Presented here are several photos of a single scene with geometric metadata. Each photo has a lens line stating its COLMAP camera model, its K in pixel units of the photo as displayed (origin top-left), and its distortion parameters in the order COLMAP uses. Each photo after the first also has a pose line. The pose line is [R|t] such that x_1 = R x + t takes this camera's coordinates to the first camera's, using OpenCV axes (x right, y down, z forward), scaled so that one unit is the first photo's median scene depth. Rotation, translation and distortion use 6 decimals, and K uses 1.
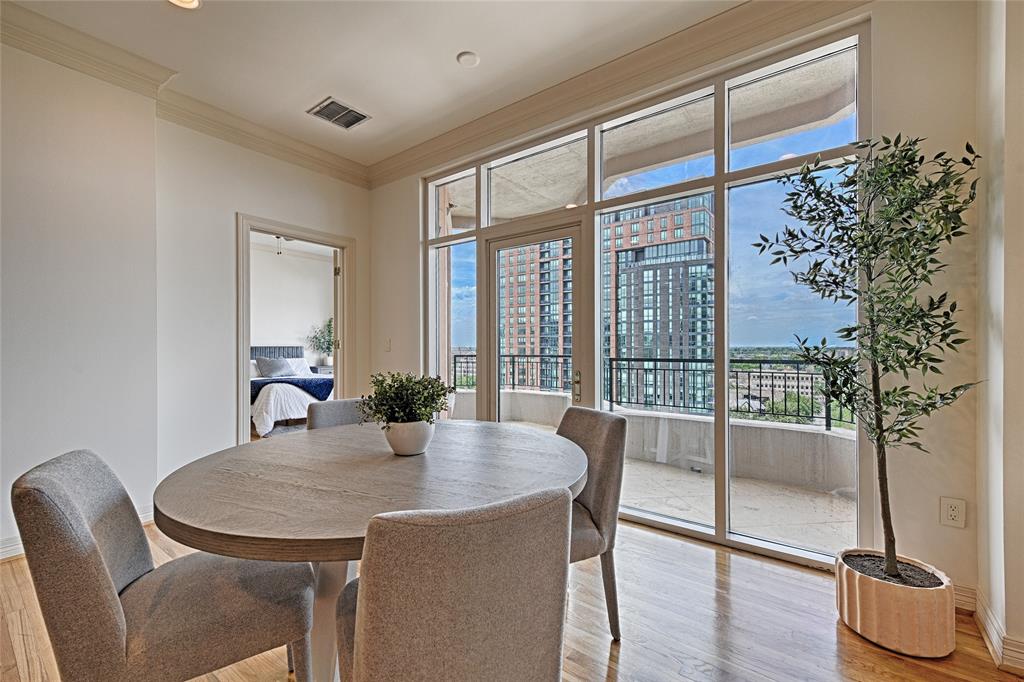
lens RADIAL K [[424.3, 0, 517.1], [0, 424.3, 343.7], [0, 0, 1]] dist [0.013753, 0.000106]
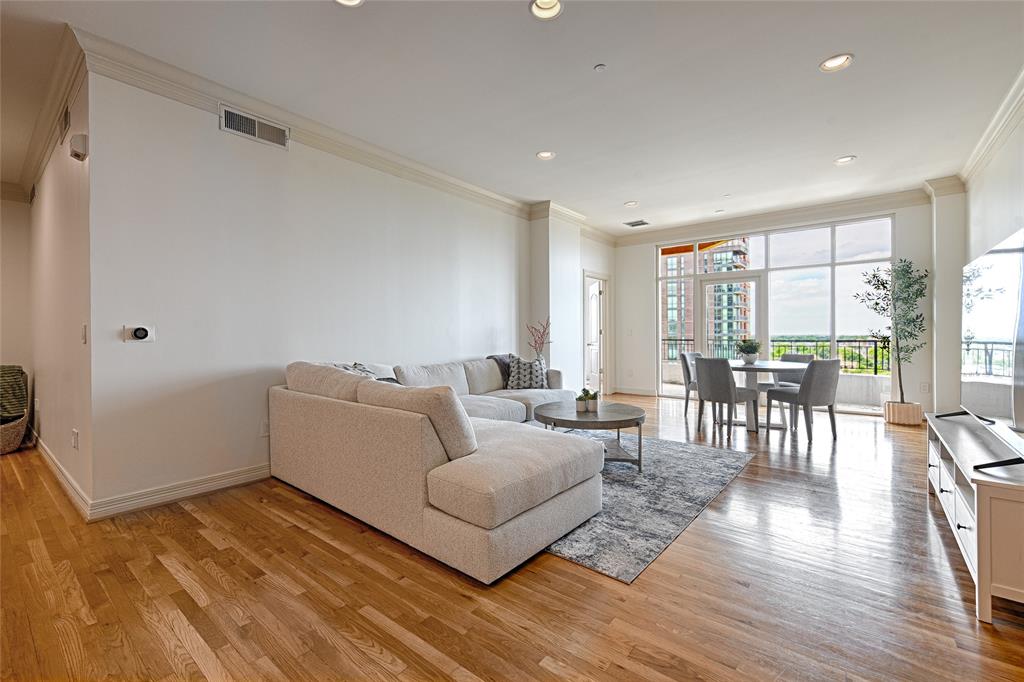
lens RADIAL K [[436.7, 0, 509.8], [0, 436.7, 335.2], [0, 0, 1]] dist [0.002000, 0.000093]
pose [[0.999068, -0.005333, -0.042838, -1.670578], [0.005584, 0.999968, 0.005739, -0.001381], [0.042806, -0.005973, 0.999066, -2.083648]]
